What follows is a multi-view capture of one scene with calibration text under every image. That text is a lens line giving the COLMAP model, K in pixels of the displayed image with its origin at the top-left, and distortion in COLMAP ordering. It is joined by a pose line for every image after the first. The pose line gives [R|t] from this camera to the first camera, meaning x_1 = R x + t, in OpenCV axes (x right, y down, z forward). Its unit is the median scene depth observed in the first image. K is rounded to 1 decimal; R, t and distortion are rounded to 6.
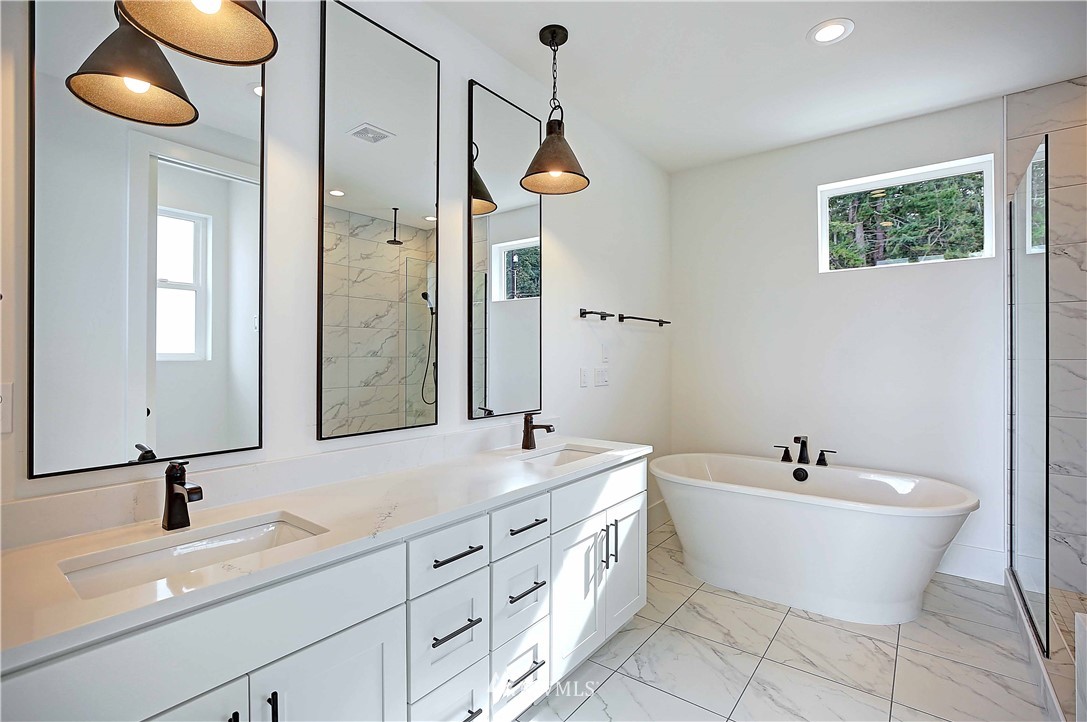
lens RADIAL K [[503.7, 0, 539.0], [0, 503.7, 357.5], [0, 0, 1]] dist [-0.031469, 0.007517]
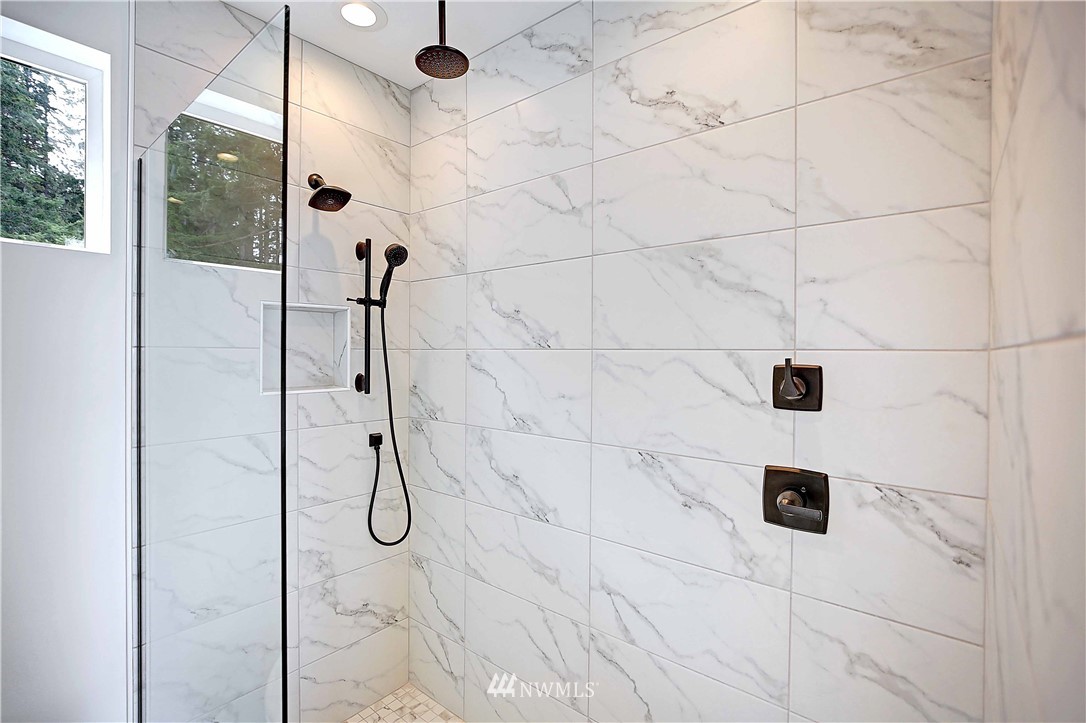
lens RADIAL K [[503.2, 0, 538.5], [0, 503.2, 358.0], [0, 0, 1]] dist [-0.031469, 0.007517]
pose [[0.030815, -0.006271, 0.999505, 0.423016], [-0.011062, 0.999917, 0.006615, -0.103678], [-0.999464, -0.011260, 0.030743, 0.537542]]
